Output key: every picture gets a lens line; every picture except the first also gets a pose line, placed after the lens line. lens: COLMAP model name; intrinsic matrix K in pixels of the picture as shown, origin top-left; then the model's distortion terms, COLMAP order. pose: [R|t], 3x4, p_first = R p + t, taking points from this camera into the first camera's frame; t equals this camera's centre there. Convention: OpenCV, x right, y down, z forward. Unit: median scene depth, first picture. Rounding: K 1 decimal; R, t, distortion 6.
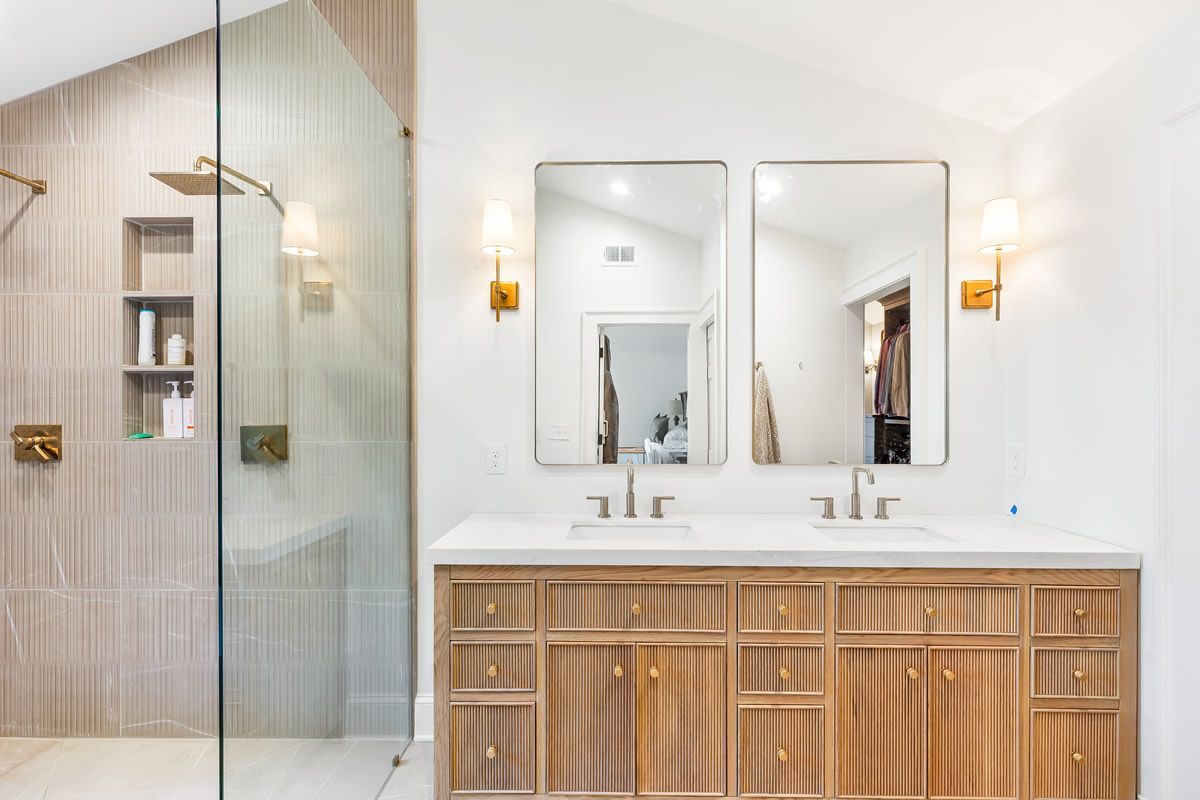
lens RADIAL K [[554.6, 0, 607.7], [0, 554.6, 407.5], [0, 0, 1]] dist [0.004251, -0.000242]
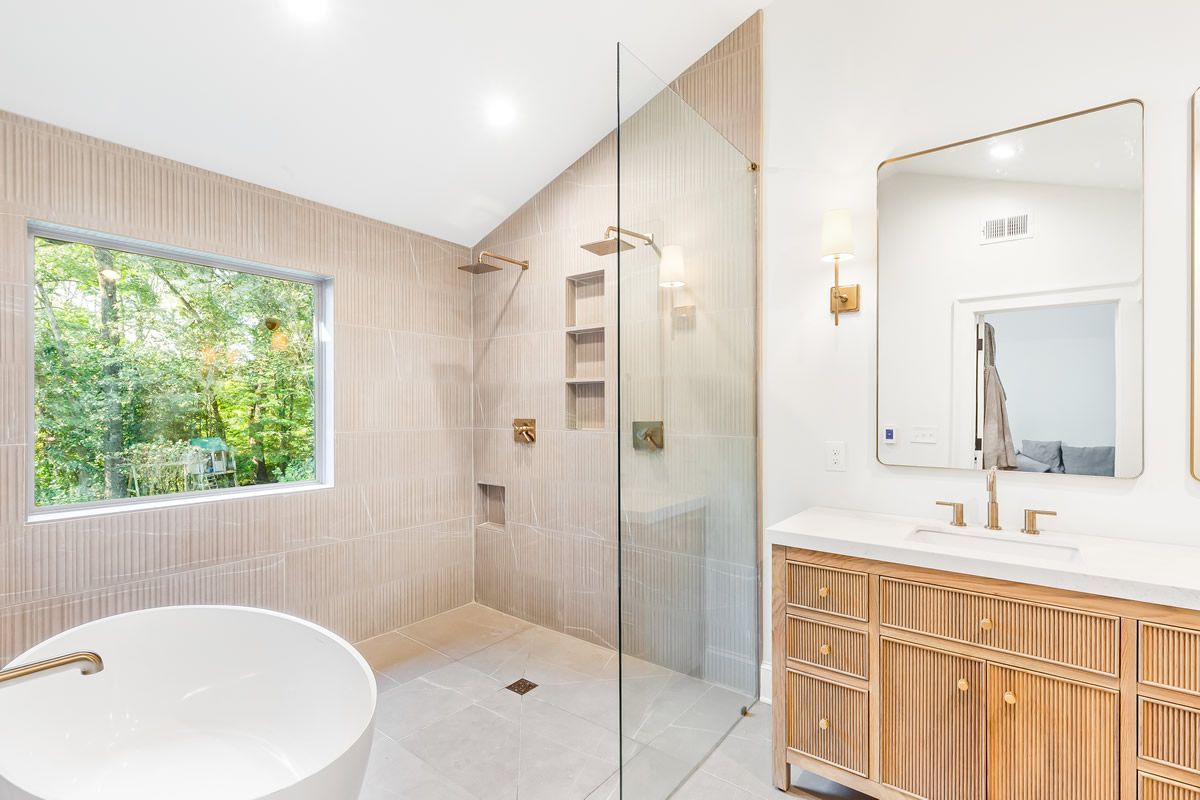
lens RADIAL K [[554.6, 0, 607.7], [0, 554.6, 407.5], [0, 0, 1]] dist [0.004251, -0.000242]
pose [[0.805210, -0.000803, -0.592990, 0.077521], [0.000006, 0.999999, -0.001346, 0.001873], [0.592990, 0.001080, 0.805209, -0.103697]]
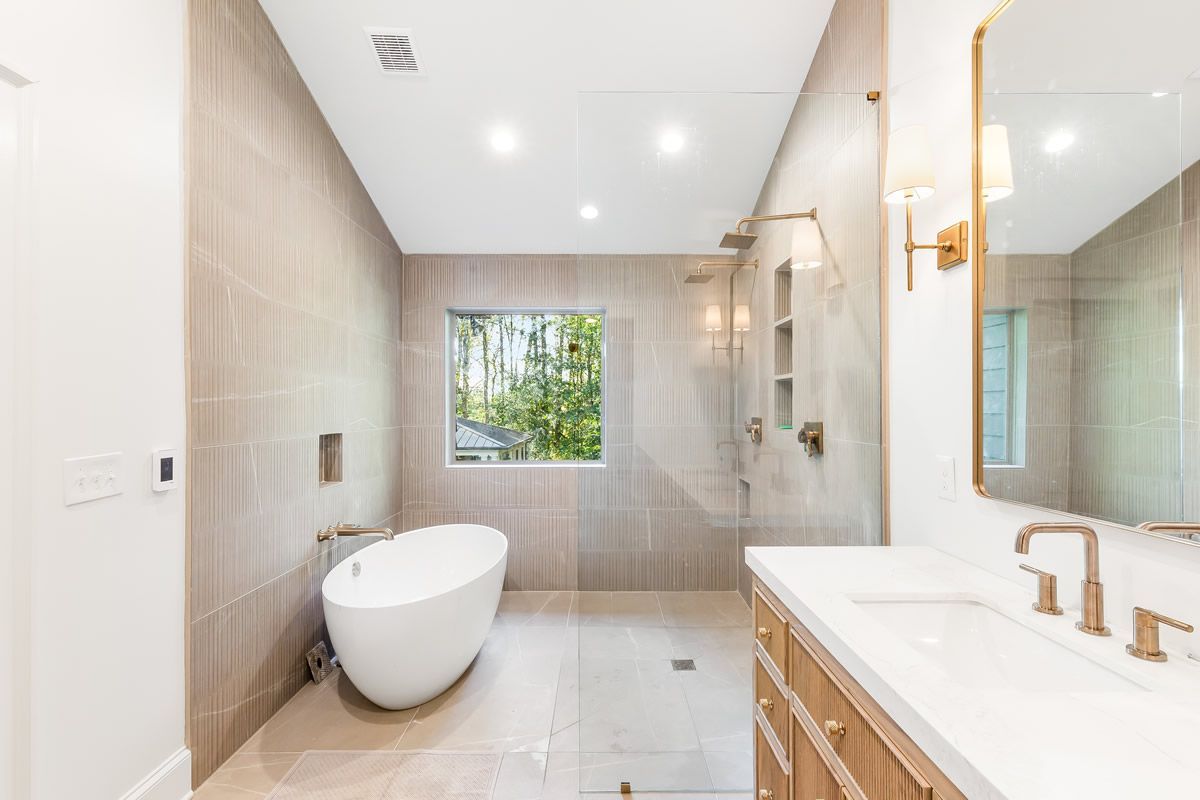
lens RADIAL K [[554.6, 0, 607.7], [0, 554.6, 407.5], [0, 0, 1]] dist [0.004251, -0.000242]
pose [[0.032506, 0.001211, -0.999471, 0.549520], [-0.003712, 0.999993, 0.001091, 0.002754], [0.999465, 0.003675, 0.032510, 0.598266]]
